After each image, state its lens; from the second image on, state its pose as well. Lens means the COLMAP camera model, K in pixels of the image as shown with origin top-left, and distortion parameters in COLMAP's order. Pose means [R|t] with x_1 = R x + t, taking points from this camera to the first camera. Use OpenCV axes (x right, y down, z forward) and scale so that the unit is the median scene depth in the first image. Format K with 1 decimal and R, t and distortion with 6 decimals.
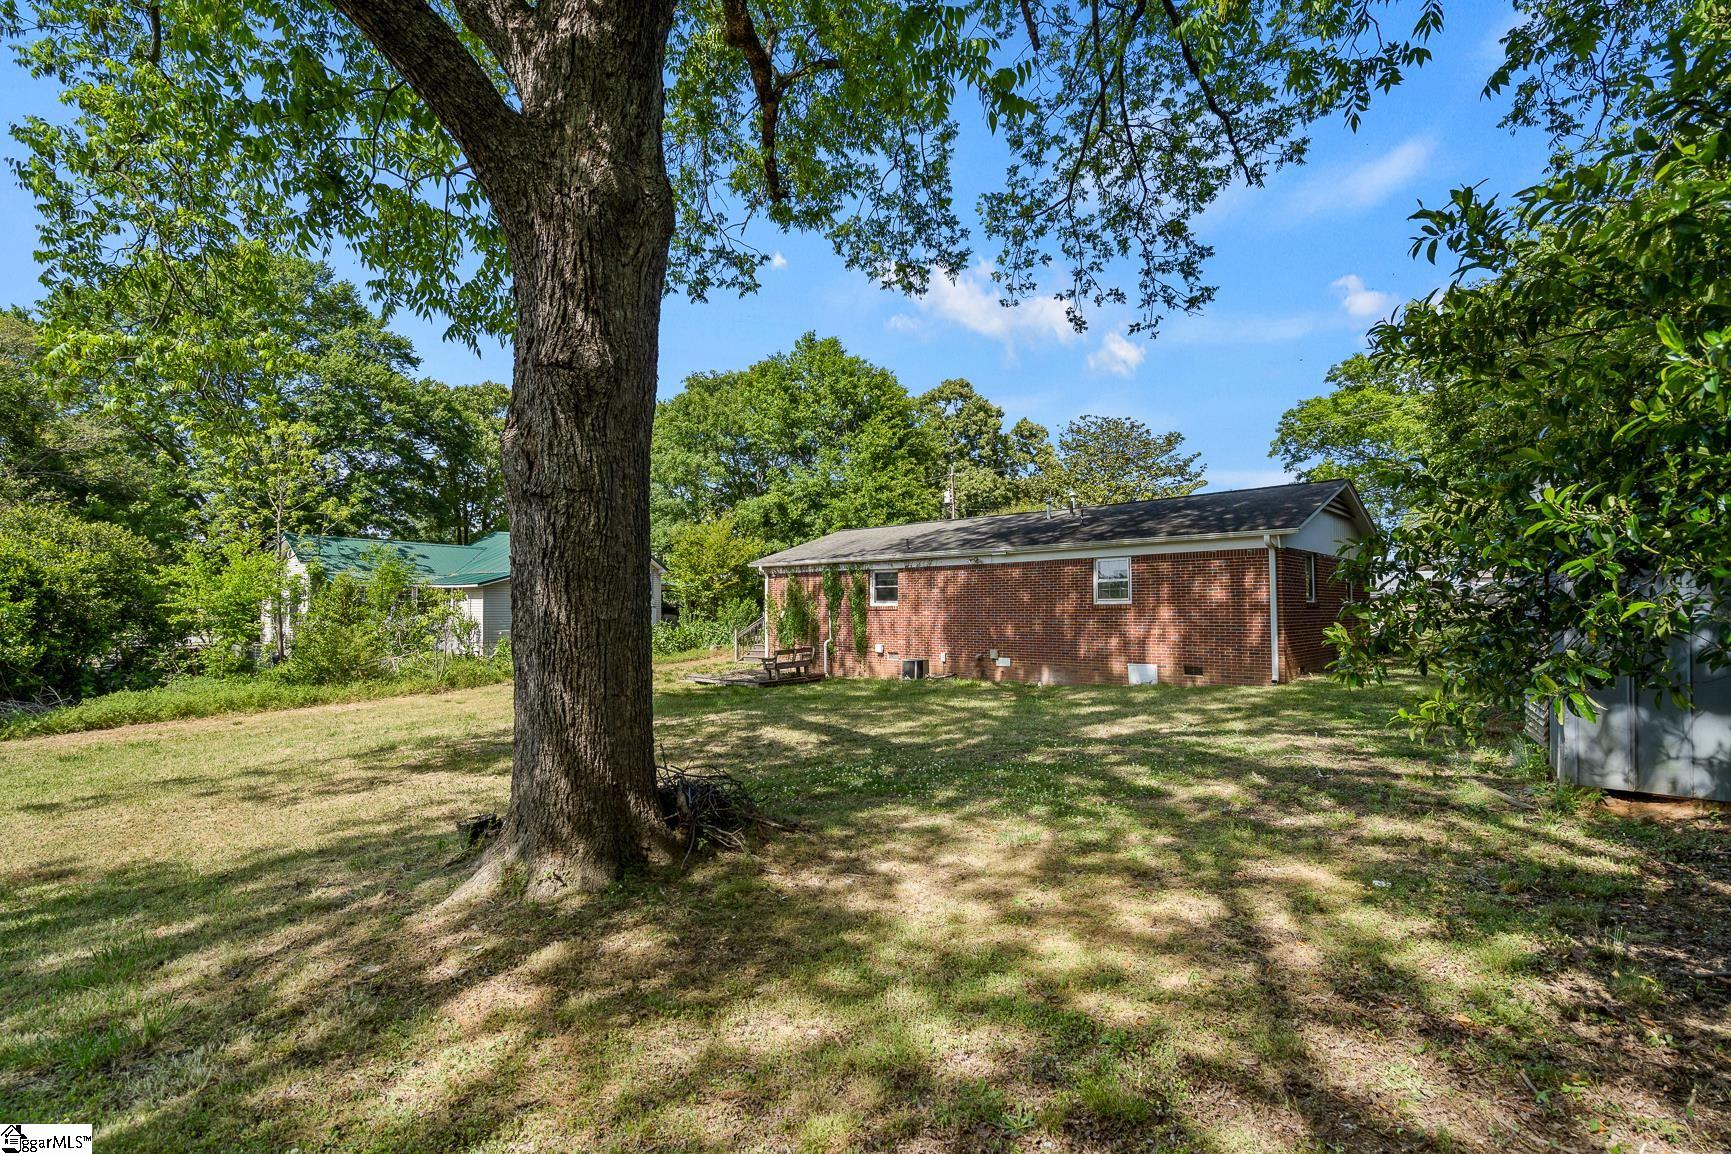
lens RADIAL K [[786.0, 0, 865.5], [0, 786.0, 577.0], [0, 0, 1]] dist [0.000891, 0.000376]
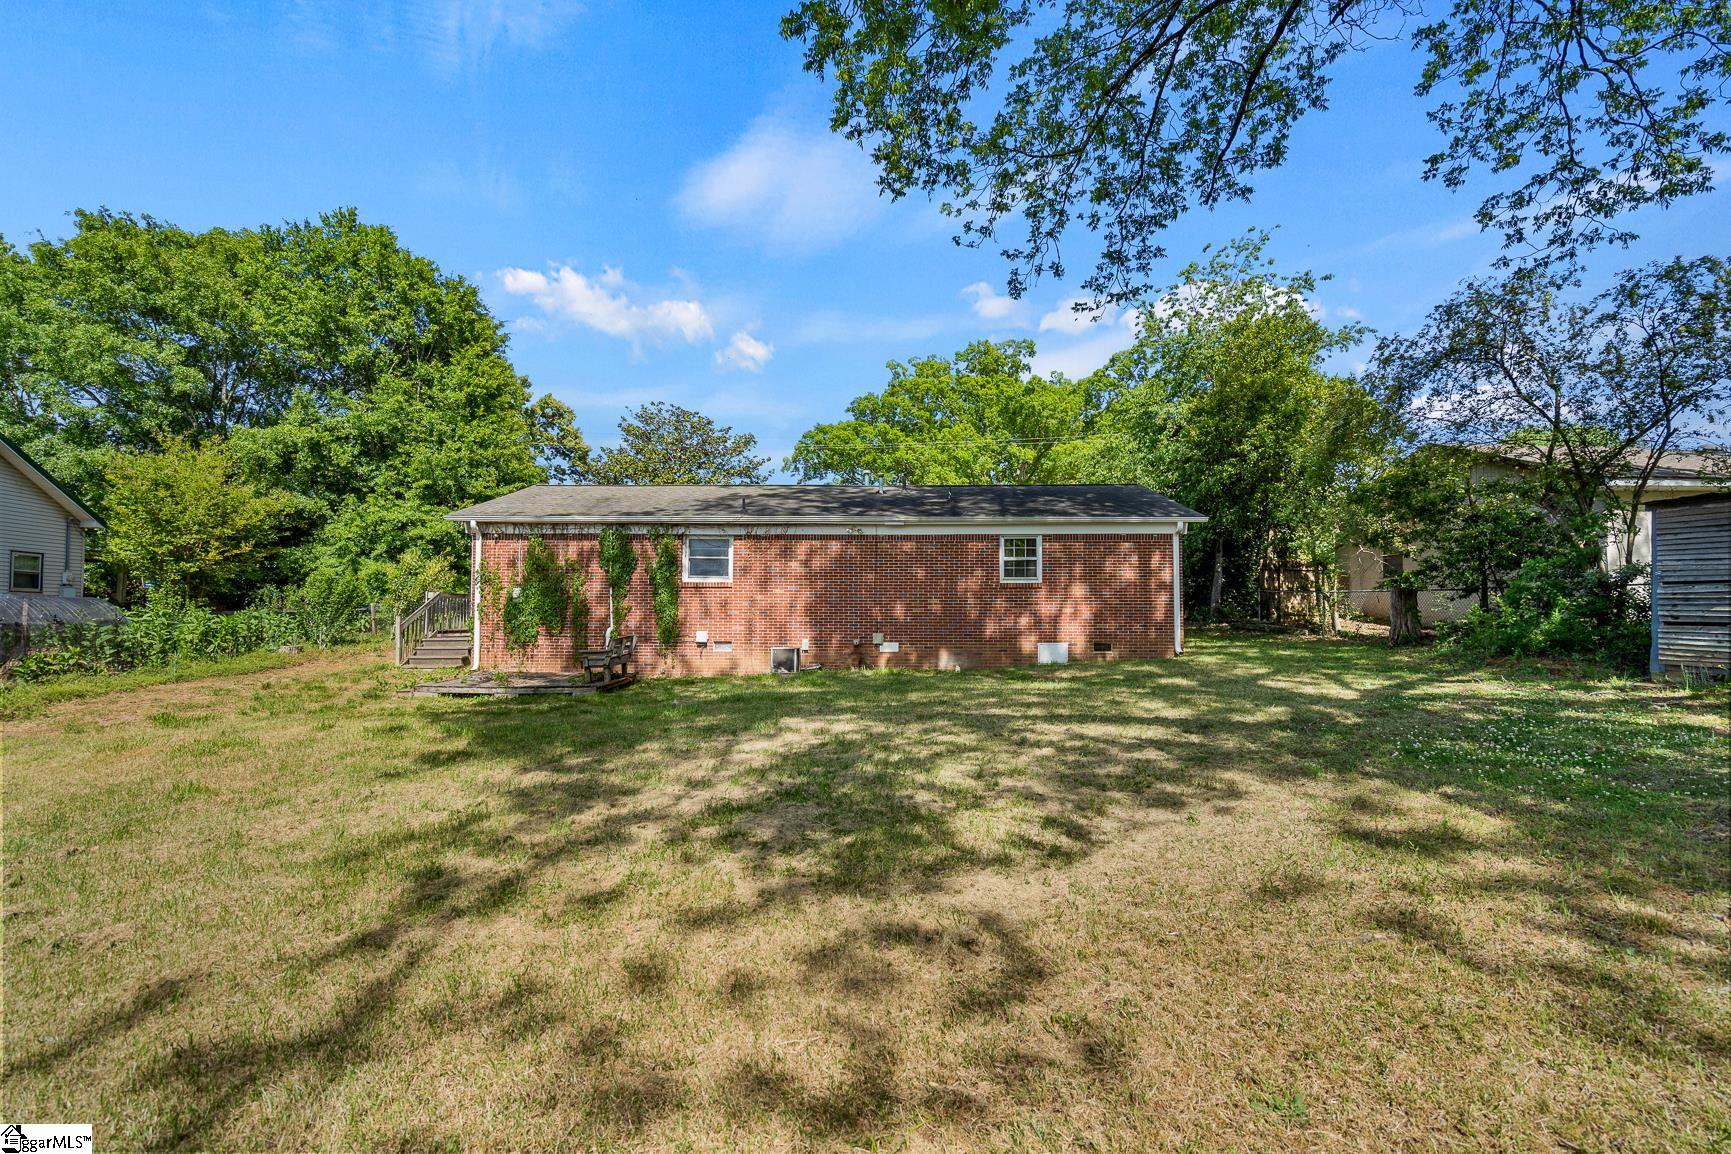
lens RADIAL K [[786.0, 0, 865.5], [0, 786.0, 577.0], [0, 0, 1]] dist [0.000891, 0.000376]
pose [[0.742926, 0.040236, 0.668163, -0.382351], [-0.033508, 0.999176, -0.022912, 0.044778], [-0.668534, -0.005367, 0.743662, 0.317123]]
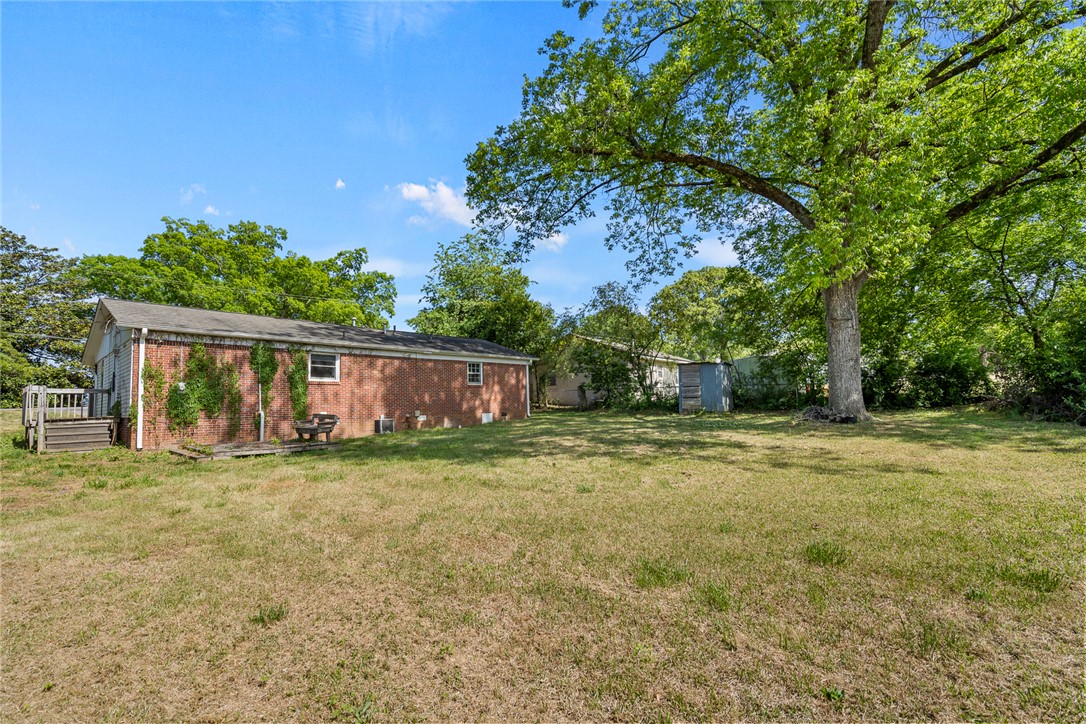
lens RADIAL K [[493.1, 0, 543.0], [0, 493.1, 362.0], [0, 0, 1]] dist [0.000891, 0.000376]
pose [[-0.017961, 0.096338, 0.995187, -0.767939], [-0.015923, 0.995193, -0.096626, 0.077290], [-0.999712, -0.017582, -0.016340, 0.668277]]
